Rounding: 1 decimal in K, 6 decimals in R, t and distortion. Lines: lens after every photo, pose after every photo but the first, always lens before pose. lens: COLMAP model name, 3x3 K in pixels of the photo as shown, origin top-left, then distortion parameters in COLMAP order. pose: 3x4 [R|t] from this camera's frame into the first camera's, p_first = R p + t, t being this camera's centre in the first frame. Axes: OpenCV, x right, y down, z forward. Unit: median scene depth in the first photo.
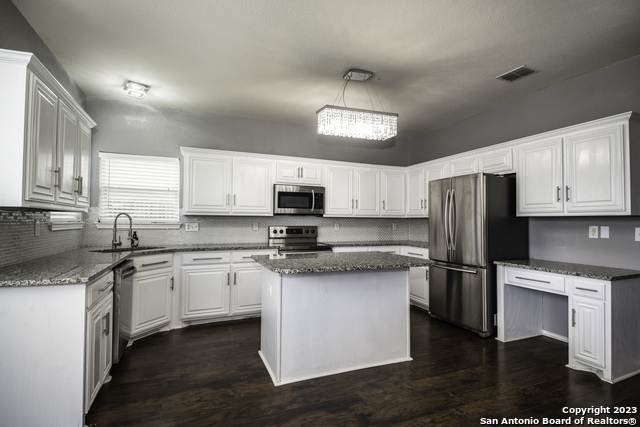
lens RADIAL K [[312.1, 0, 321.5], [0, 312.1, 211.8], [0, 0, 1]] dist [0.021529, -0.013498]
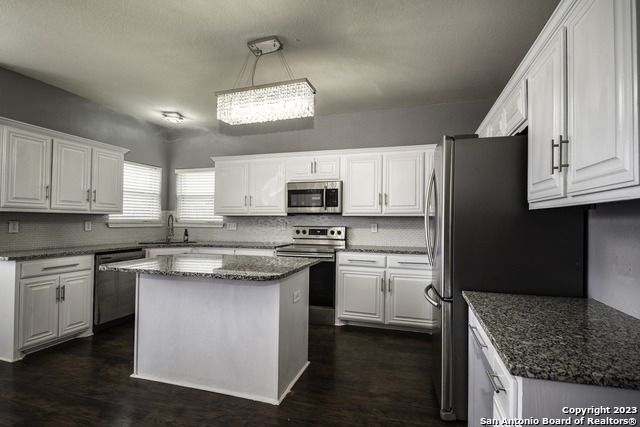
lens RADIAL K [[312.1, 0, 321.1], [0, 312.1, 217.0], [0, 0, 1]] dist [0.021529, -0.013498]
pose [[0.776787, -0.010172, -0.629682, 0.718005], [0.017241, 0.999838, 0.005118, 0.018999], [0.629528, -0.014832, 0.776836, 0.415656]]
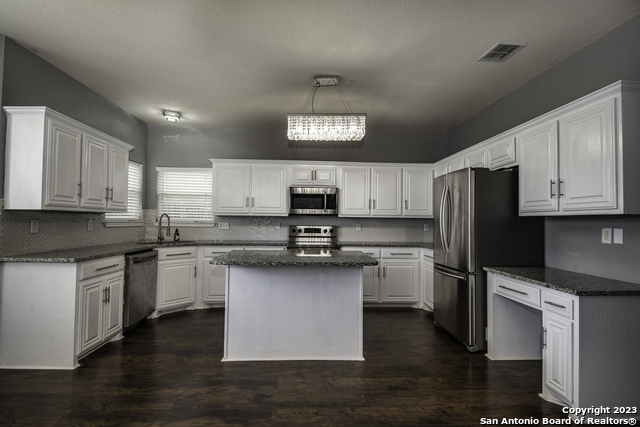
lens RADIAL K [[312.1, 0, 320.2], [0, 312.1, 211.3], [0, 0, 1]] dist [0.021529, -0.013498]
pose [[0.941823, -0.006505, -0.336046, 0.422127], [0.004934, 0.999973, -0.005529, 0.003805], [0.336073, 0.003549, 0.941829, 0.015075]]
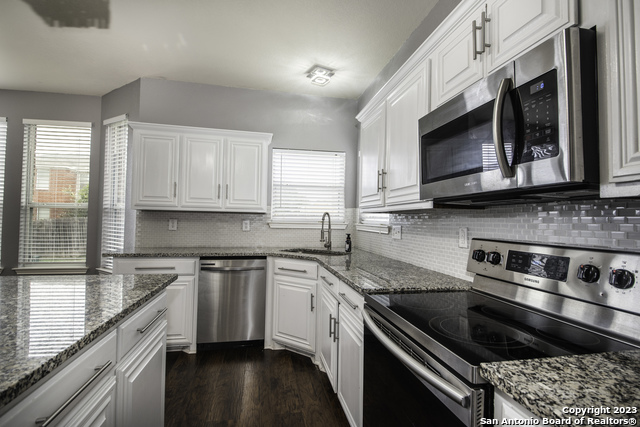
lens RADIAL K [[297.0, 0, 332.9], [0, 297.0, 211.0], [0, 0, 1]] dist [-0.001925, -0.001310]
pose [[-0.172387, -0.039348, -0.984243, 0.255676], [0.009970, 0.999081, -0.041687, 0.039360], [0.984979, -0.016999, -0.171836, 1.259997]]
